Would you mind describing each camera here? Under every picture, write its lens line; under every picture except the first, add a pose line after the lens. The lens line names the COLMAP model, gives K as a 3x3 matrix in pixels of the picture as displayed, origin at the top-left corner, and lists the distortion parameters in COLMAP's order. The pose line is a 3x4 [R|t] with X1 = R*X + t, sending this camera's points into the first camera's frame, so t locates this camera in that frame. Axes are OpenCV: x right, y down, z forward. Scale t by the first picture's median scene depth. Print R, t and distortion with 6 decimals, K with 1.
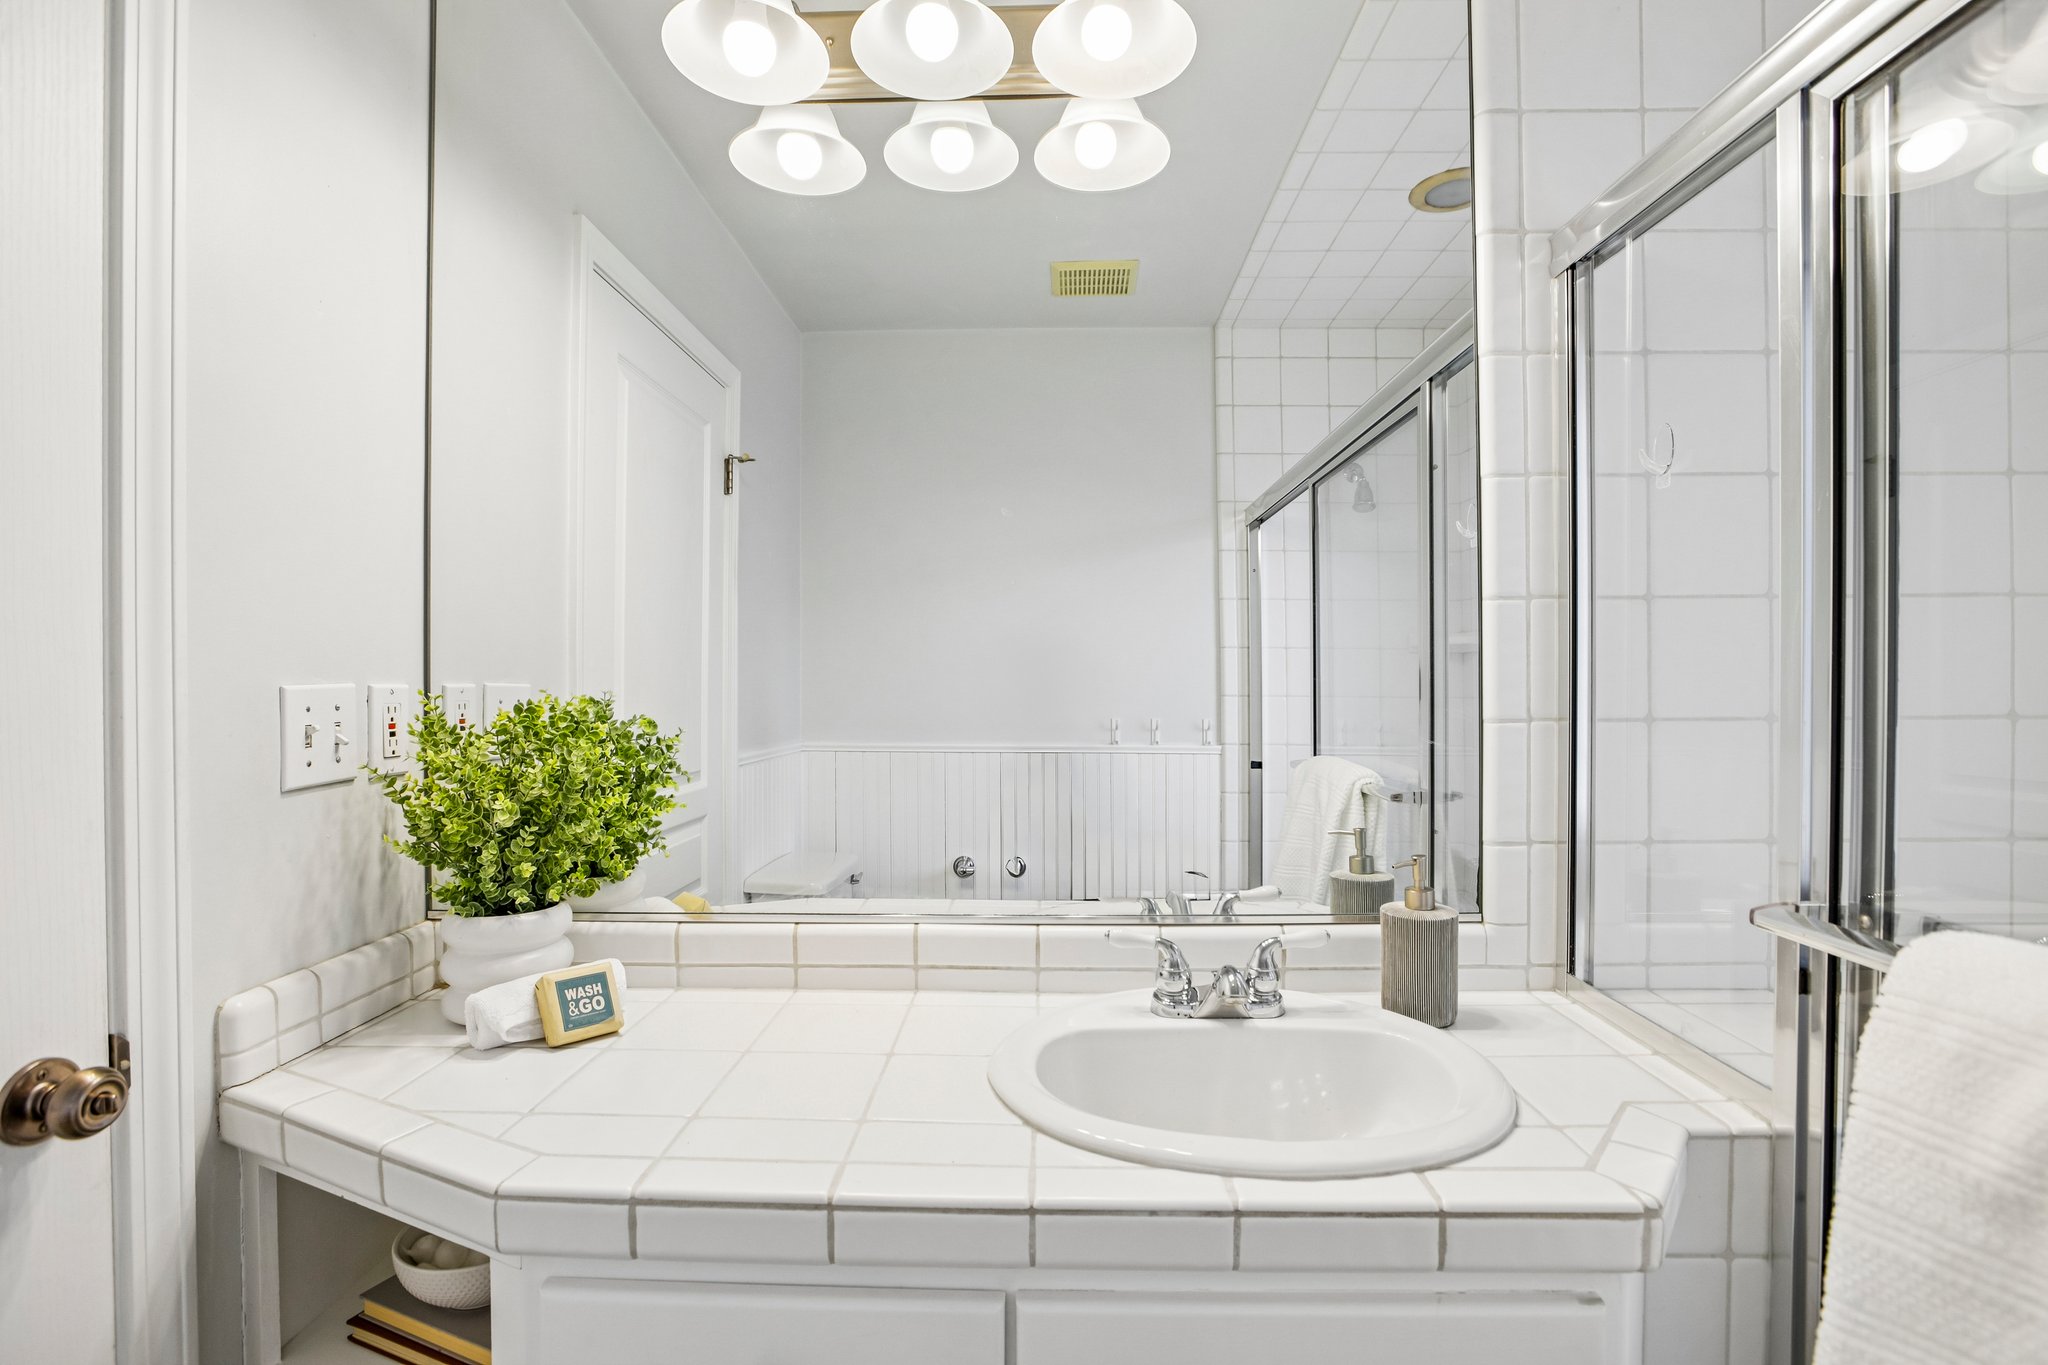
lens RADIAL K [[957.0, 0, 1022.0], [0, 957.0, 688.2], [0, 0, 1]] dist [-0.050510, 0.018636]
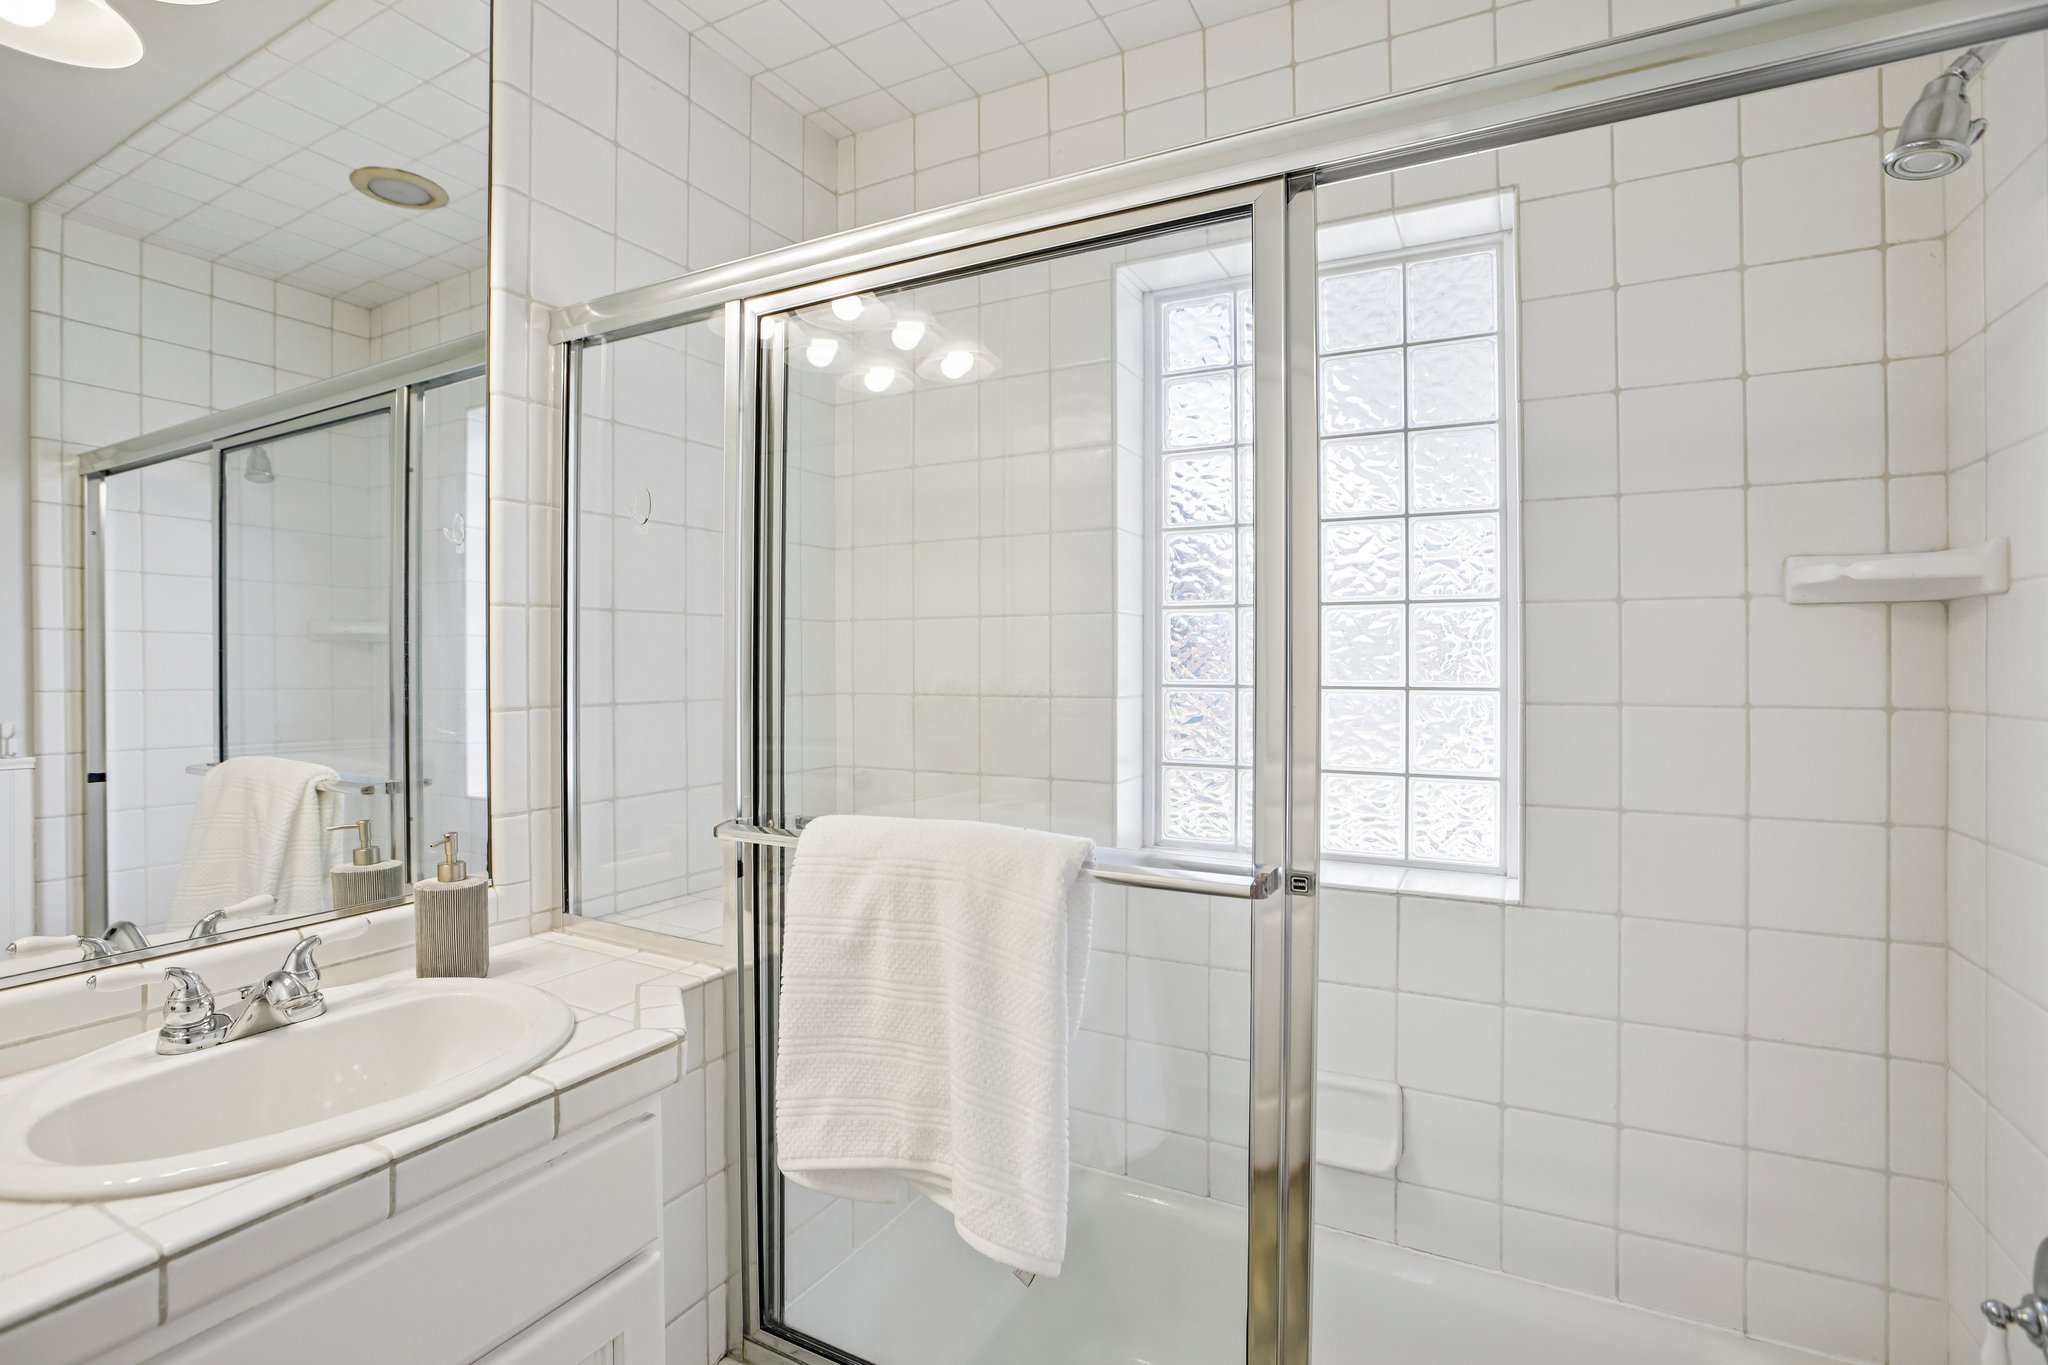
lens RADIAL K [[957.0, 0, 1022.0], [0, 957.0, 688.2], [0, 0, 1]] dist [-0.050510, 0.018636]
pose [[0.453113, -0.021970, 0.891182, -0.253779], [0.007611, 0.999755, 0.020777, -0.012164], [-0.891421, -0.002631, 0.453169, -0.100545]]
